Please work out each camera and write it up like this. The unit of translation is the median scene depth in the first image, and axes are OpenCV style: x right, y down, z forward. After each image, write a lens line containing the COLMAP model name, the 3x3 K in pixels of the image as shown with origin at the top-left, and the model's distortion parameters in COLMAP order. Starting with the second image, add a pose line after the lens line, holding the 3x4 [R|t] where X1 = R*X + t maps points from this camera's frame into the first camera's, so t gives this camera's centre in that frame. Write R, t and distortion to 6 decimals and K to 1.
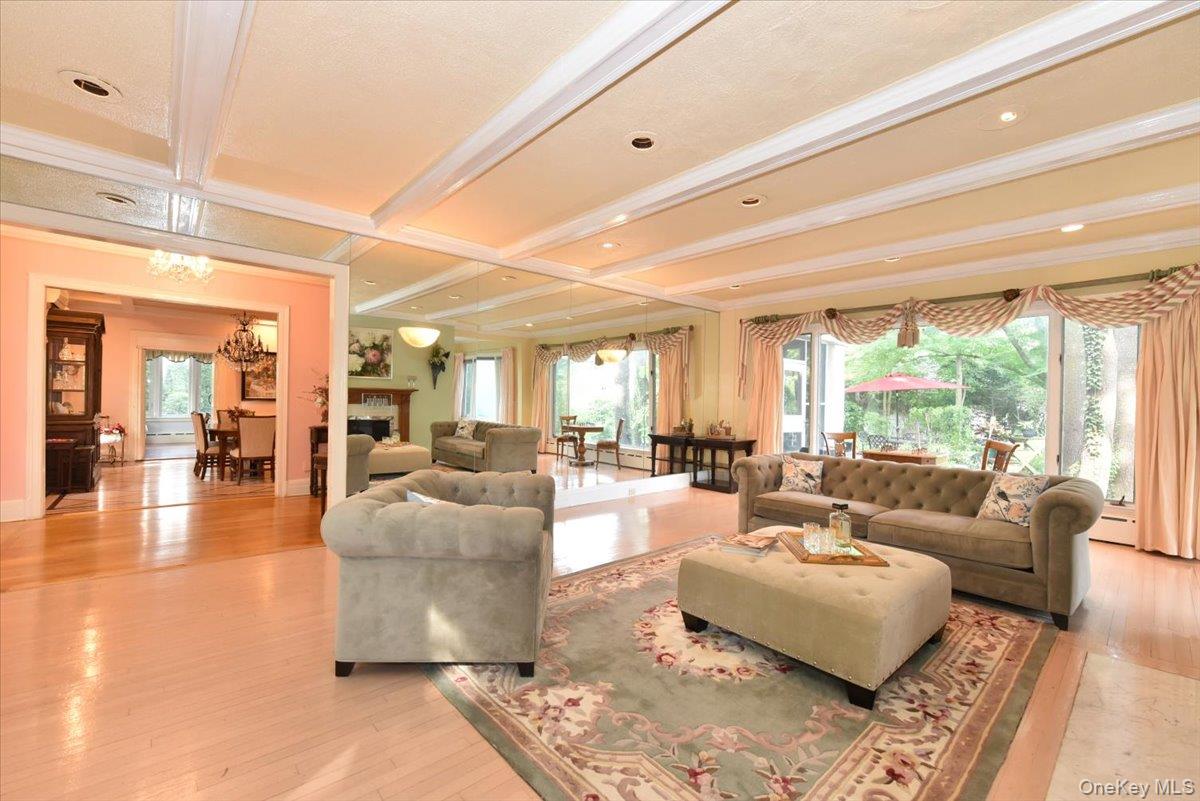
lens RADIAL K [[484.2, 0, 600.0], [0, 484.2, 400.5], [0, 0, 1]] dist [0.000157, 0.000010]
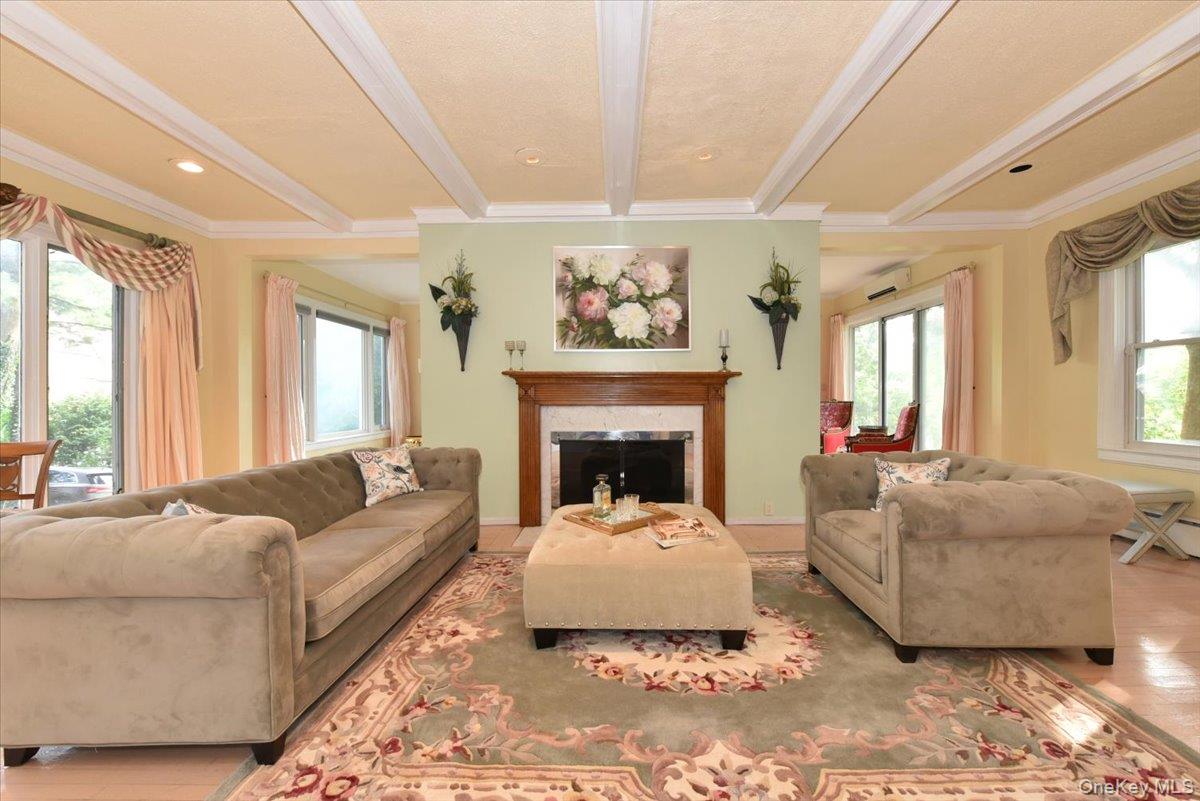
lens RADIAL K [[551.6, 0, 579.6], [0, 551.6, 398.9], [0, 0, 1]] dist [0.000413, 0.000424]
pose [[-0.751315, -0.008221, 0.659892, -0.224007], [-0.001939, 0.999946, 0.010250, 0.043544], [-0.659940, 0.006422, -0.751291, 1.876726]]
